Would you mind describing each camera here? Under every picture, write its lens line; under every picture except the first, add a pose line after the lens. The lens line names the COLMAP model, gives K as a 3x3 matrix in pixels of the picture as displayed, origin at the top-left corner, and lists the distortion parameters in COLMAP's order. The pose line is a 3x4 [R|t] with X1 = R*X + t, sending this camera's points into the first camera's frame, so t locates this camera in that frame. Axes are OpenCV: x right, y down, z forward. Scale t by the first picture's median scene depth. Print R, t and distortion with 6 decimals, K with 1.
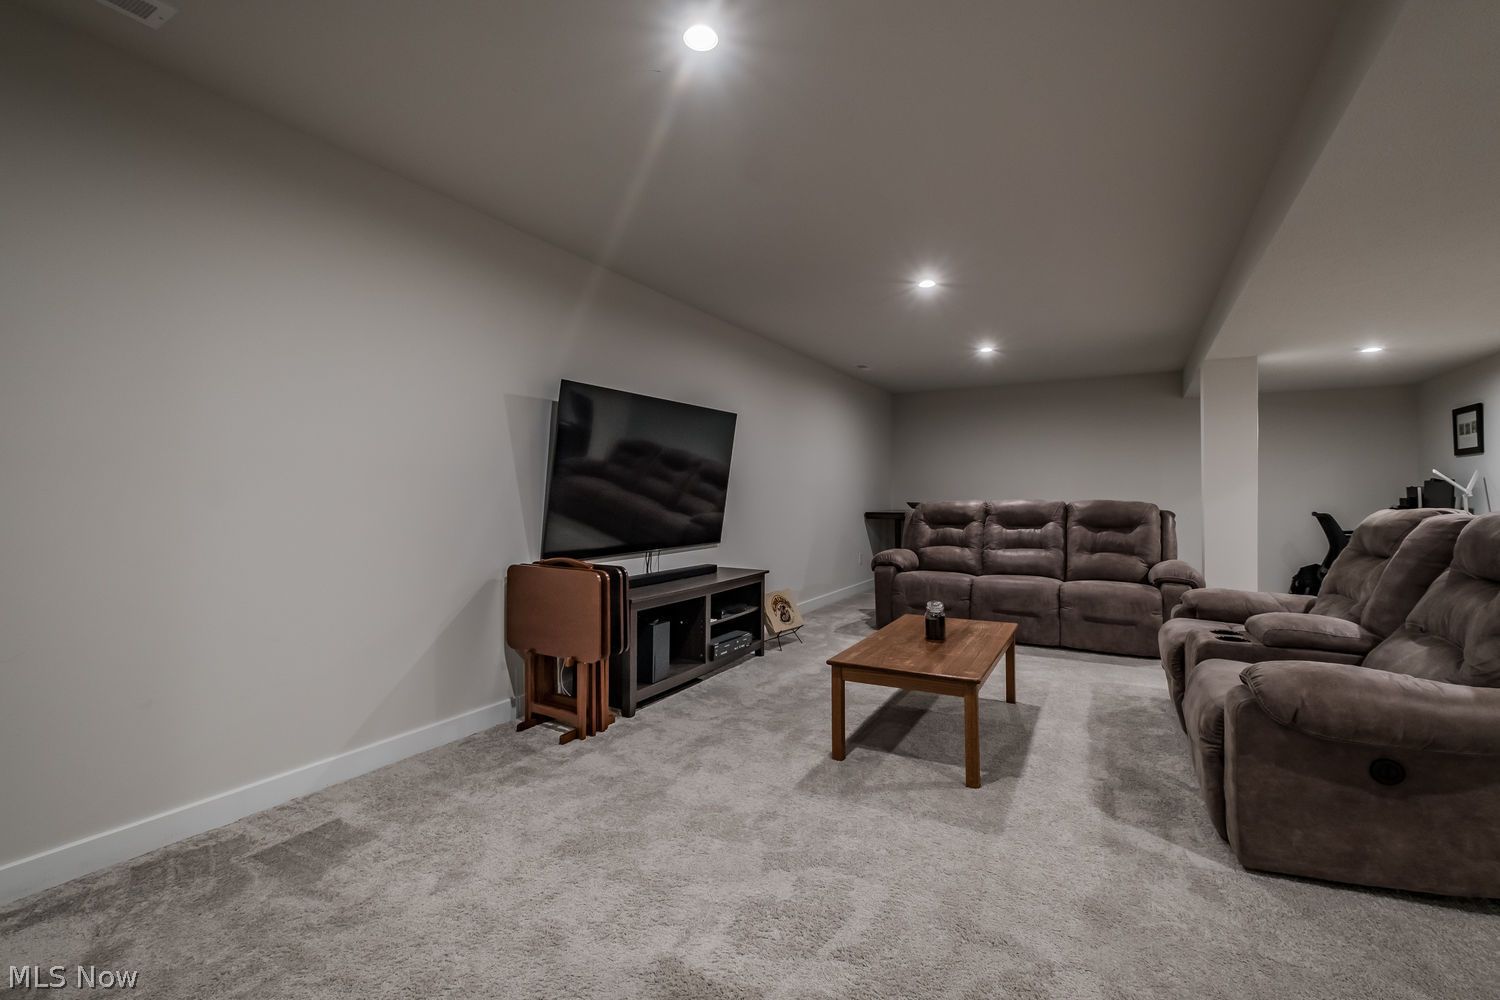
lens RADIAL K [[662.8, 0, 756.1], [0, 662.8, 493.7], [0, 0, 1]] dist [0.010837, -0.001179]
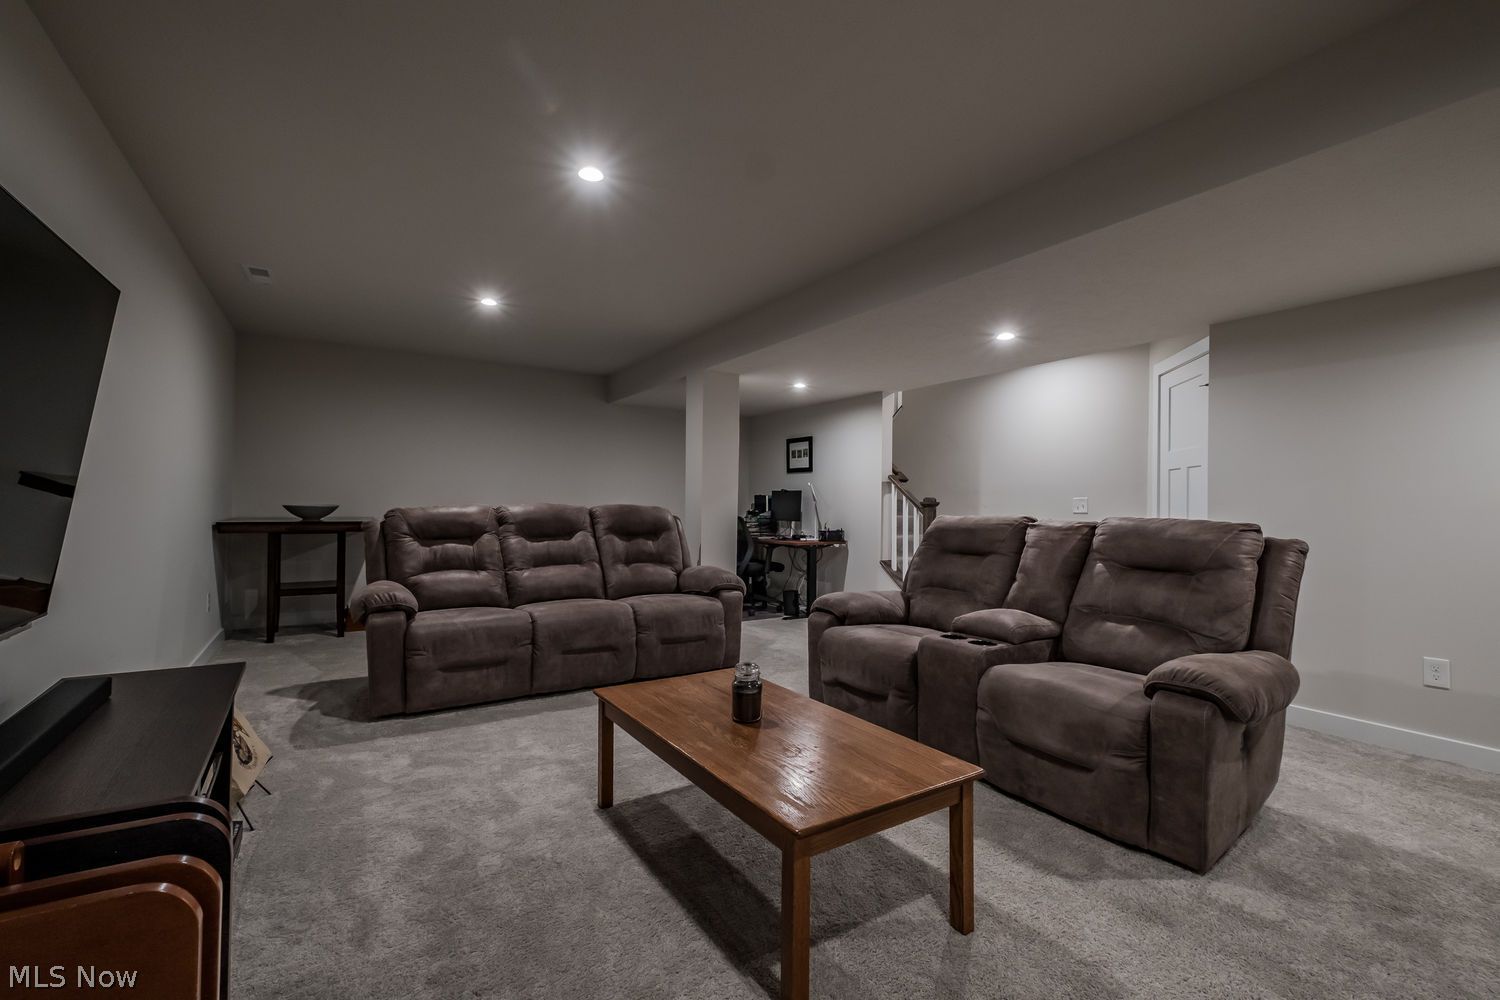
lens RADIAL K [[662.8, 0, 749.5], [0, 662.8, 507.1], [0, 0, 1]] dist [0.010837, -0.001179]
pose [[0.478074, -0.000079, 0.878319, -0.185033], [-0.015440, 0.999845, 0.008495, 0.002502], [-0.878184, -0.017623, 0.477999, 0.428404]]
